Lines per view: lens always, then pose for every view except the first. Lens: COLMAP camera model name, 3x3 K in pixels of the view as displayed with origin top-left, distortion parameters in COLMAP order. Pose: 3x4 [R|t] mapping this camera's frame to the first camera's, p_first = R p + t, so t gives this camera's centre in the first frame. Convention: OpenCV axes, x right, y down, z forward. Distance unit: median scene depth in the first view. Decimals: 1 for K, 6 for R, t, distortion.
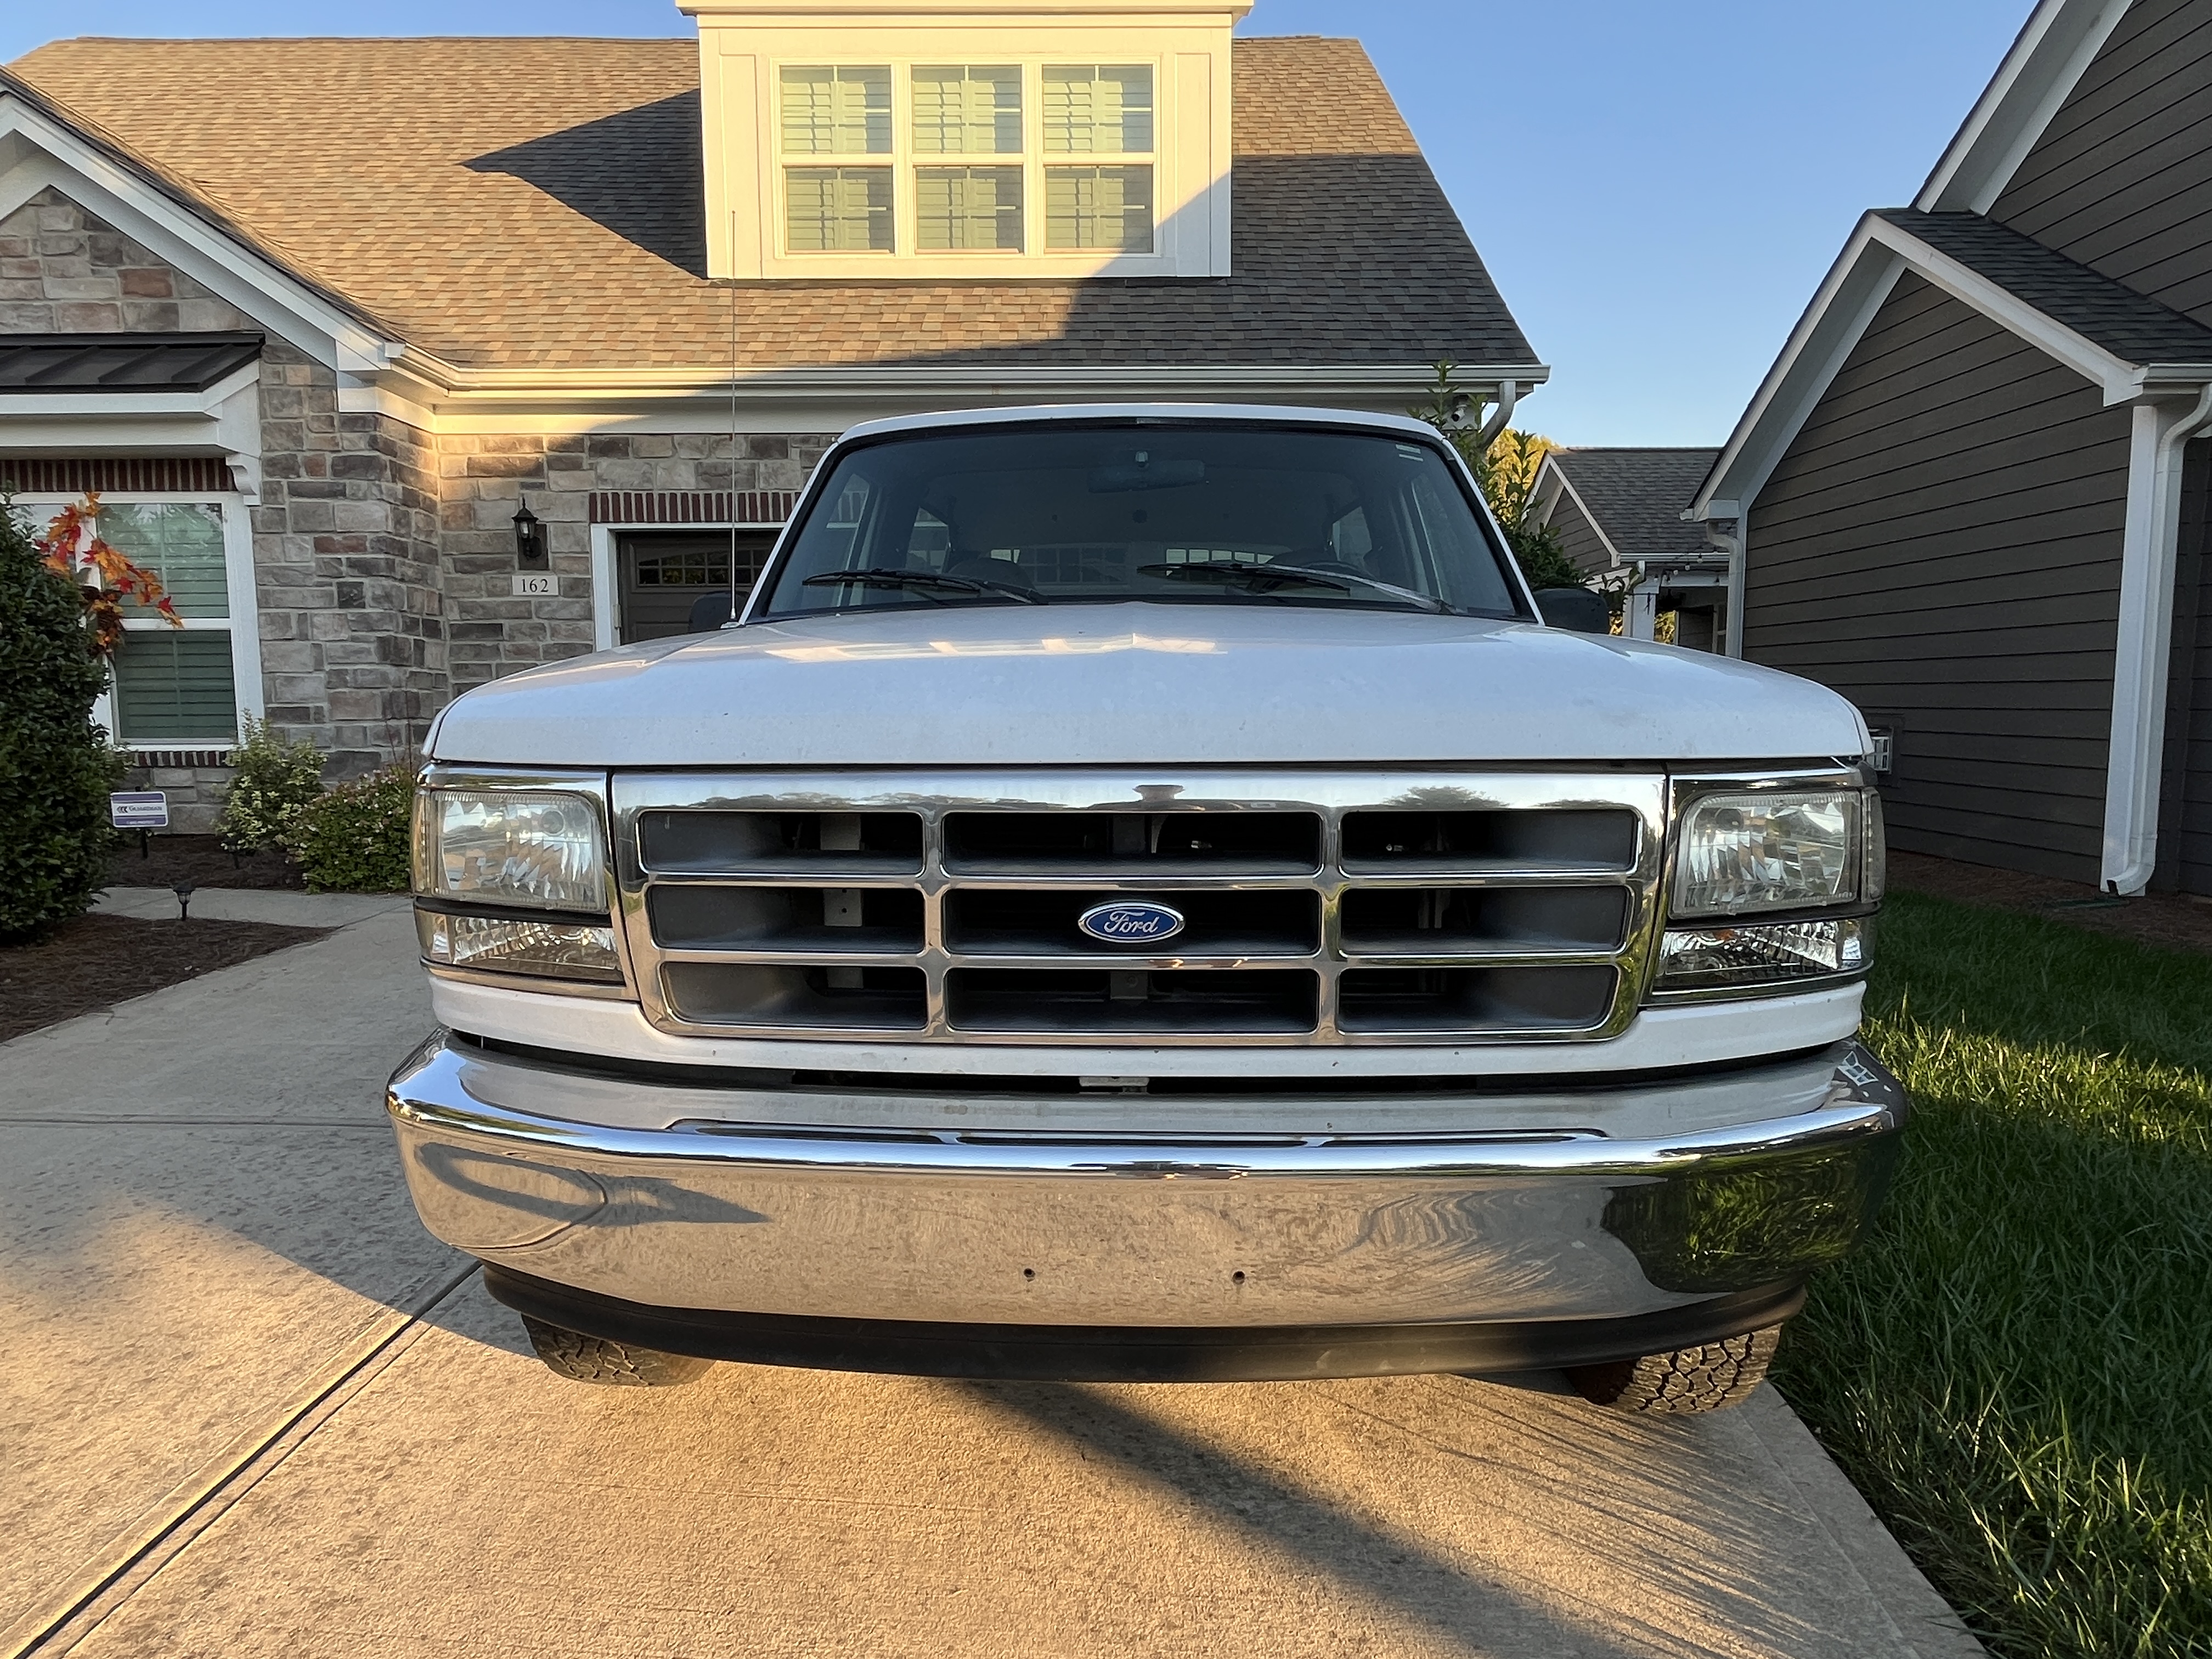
lens RADIAL K [[1295.6, 0, 1093.1], [0, 1295.6, 828.5], [0, 0, 1]] dist [-0.000557, -0.000469]
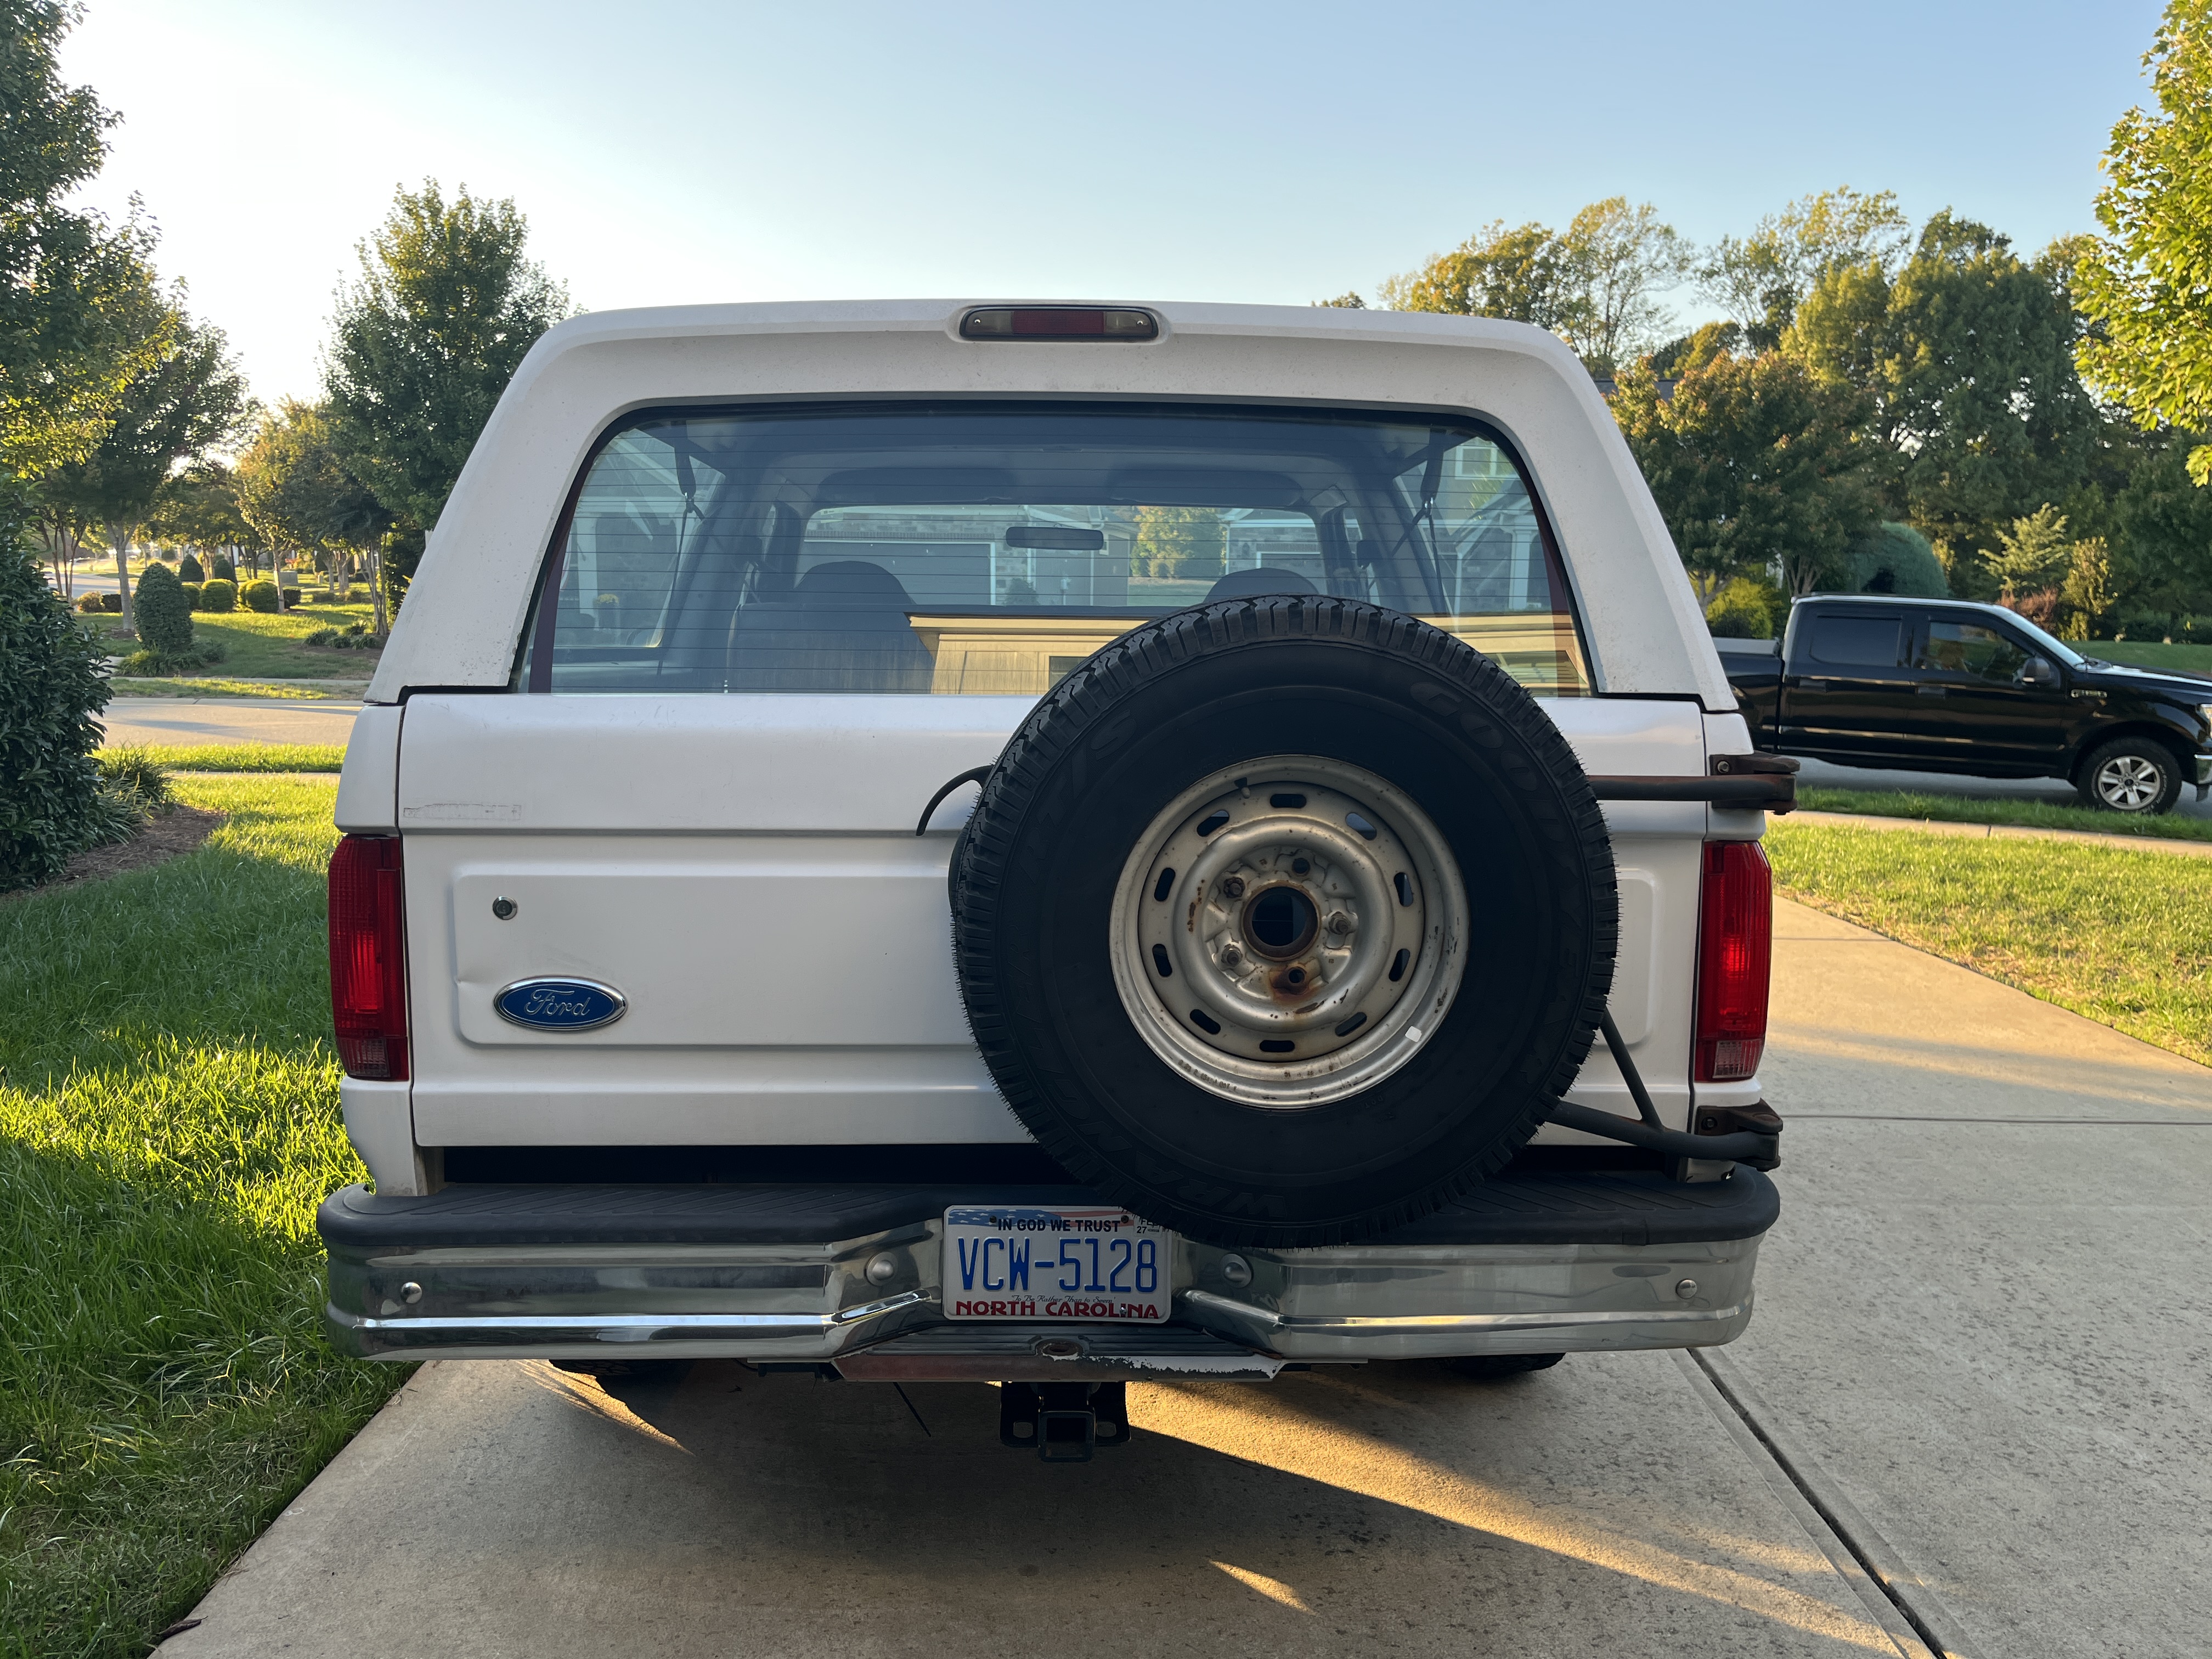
lens RADIAL K [[1674.7, 0, 1095.5], [0, 1674.7, 864.9], [0, 0, 1]] dist [0.072304, -0.101001]
pose [[-0.998309, 0.004561, -0.057946, 0.032759], [-0.011088, 0.963666, 0.266881, -0.139190], [0.057058, 0.267072, -0.961986, 0.909161]]
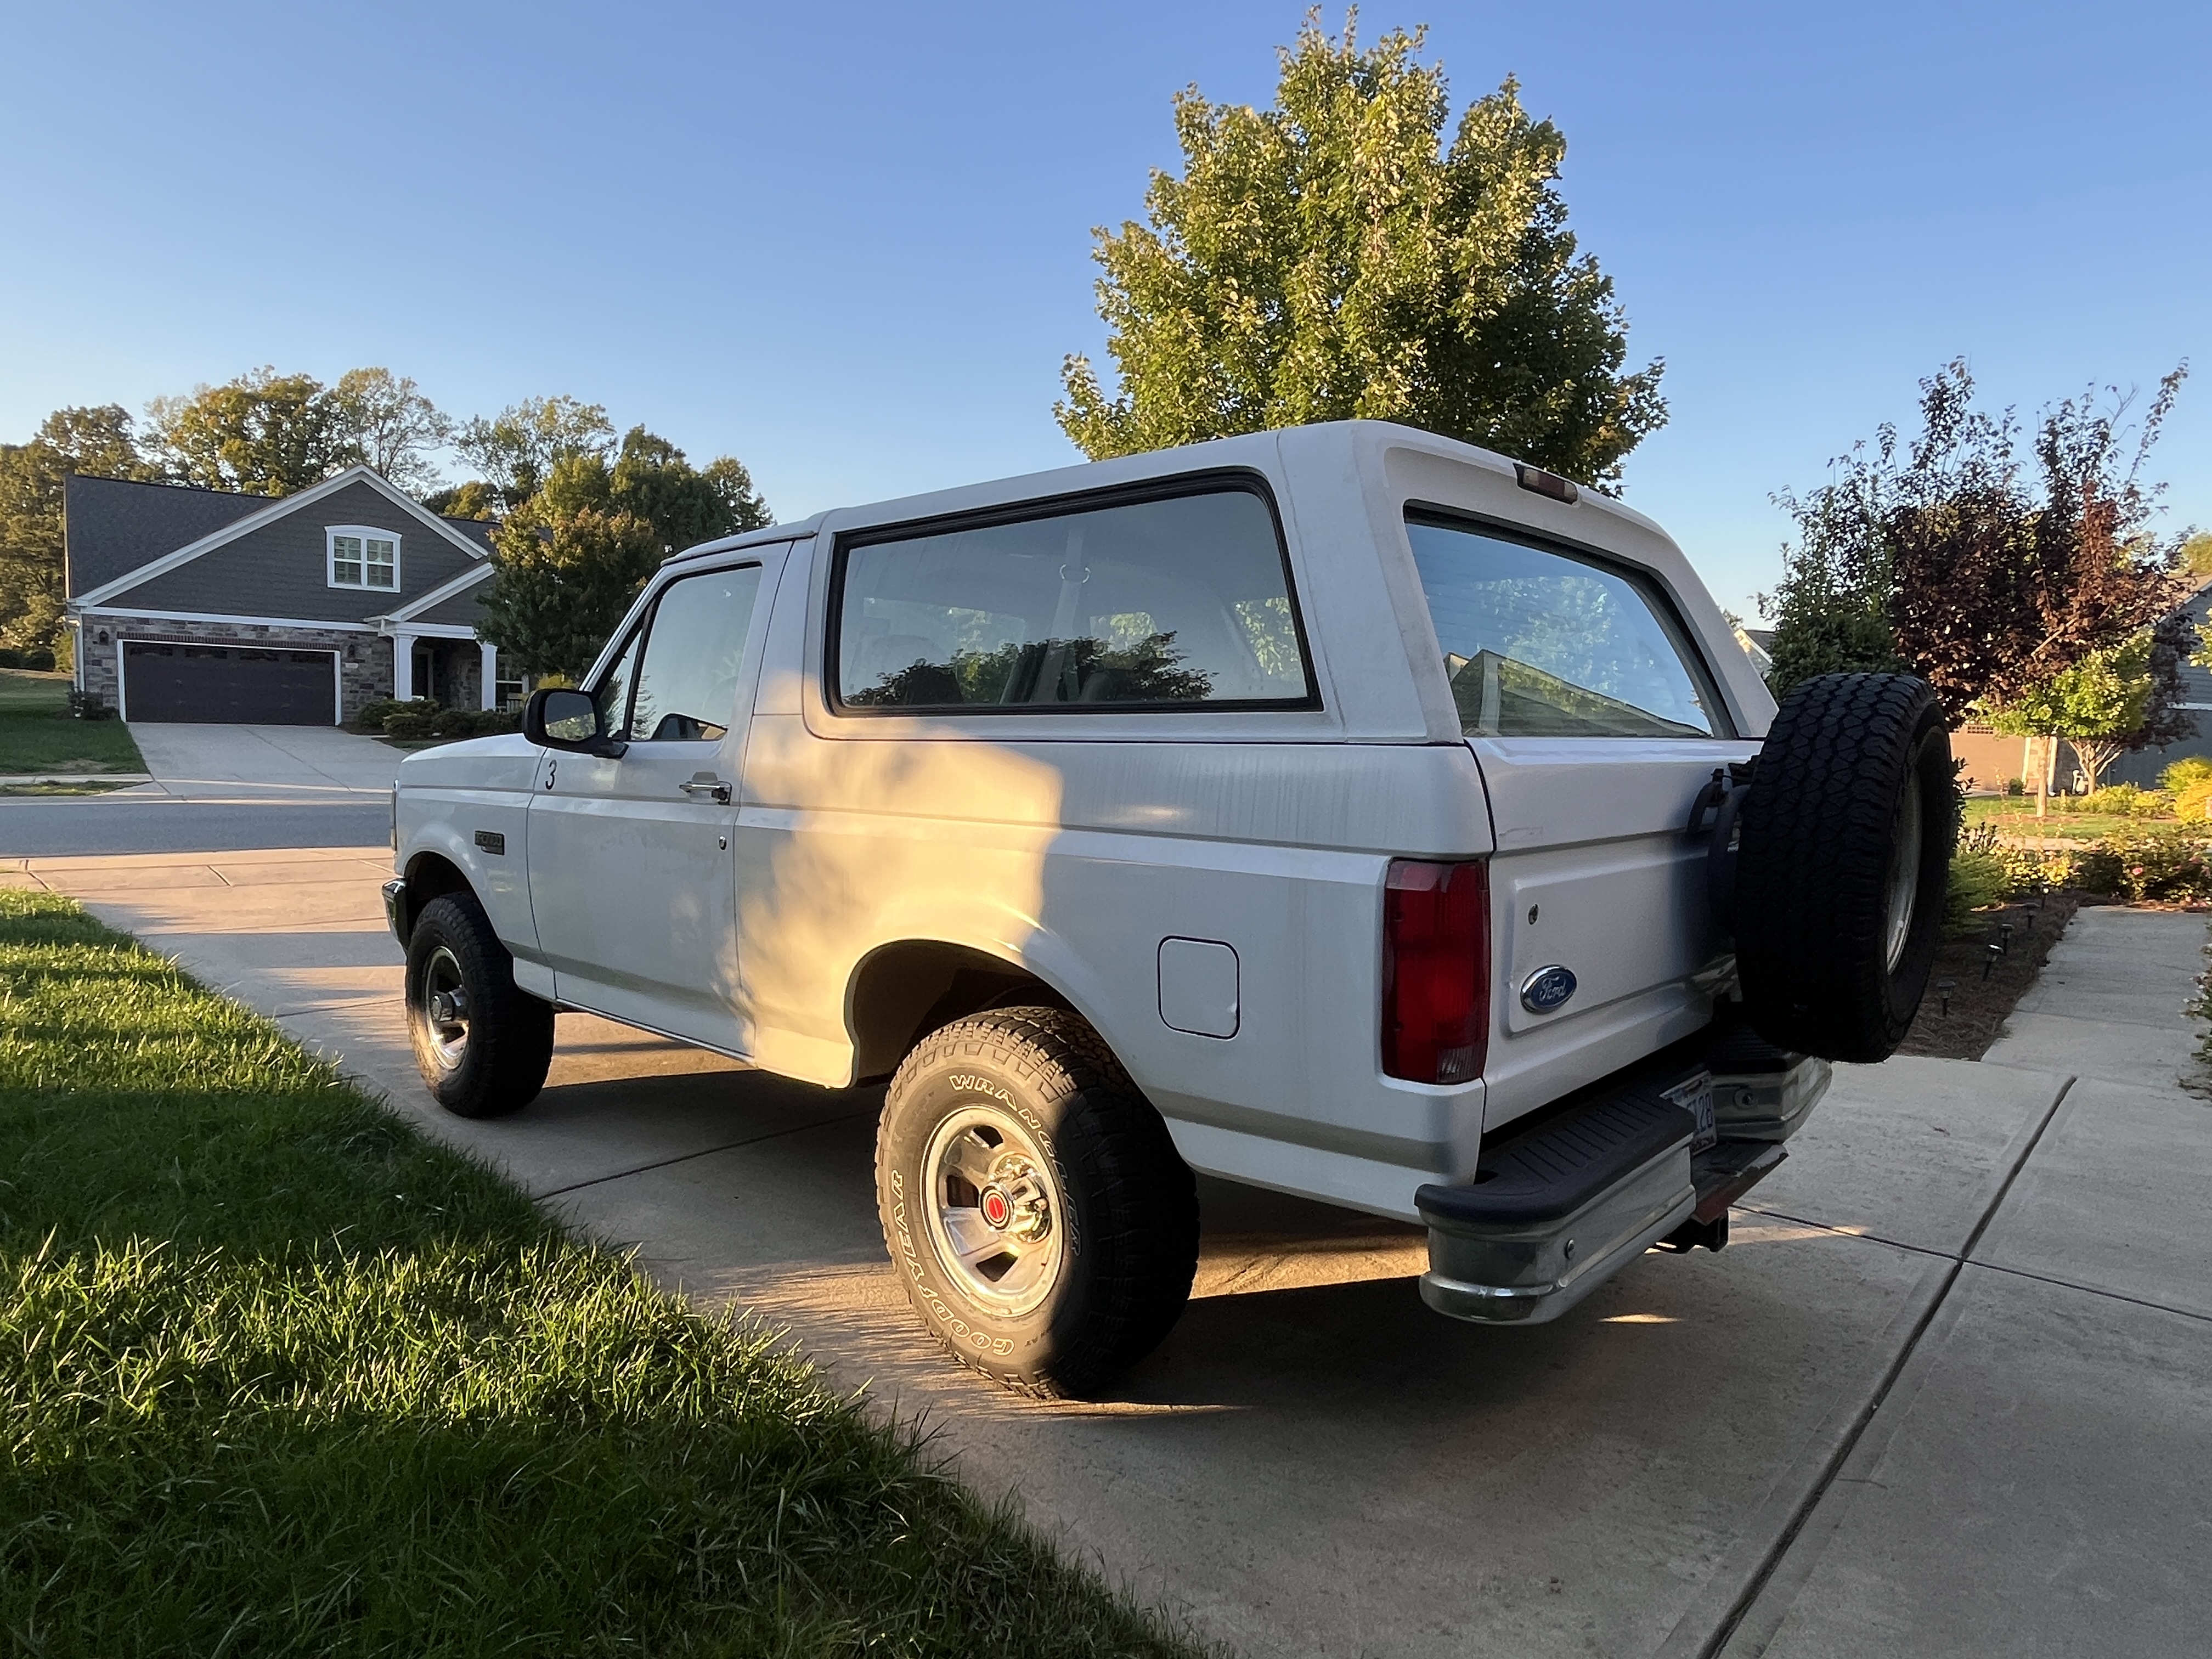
lens RADIAL K [[1295.6, 0, 1099.5], [0, 1295.6, 829.3], [0, 0, 1]] dist [-0.000557, -0.000469]
pose [[-0.647758, 0.050397, -0.760177, 0.331972], [-0.111502, 0.980793, 0.160036, -0.108633], [0.753642, 0.188426, -0.629698, 0.748926]]
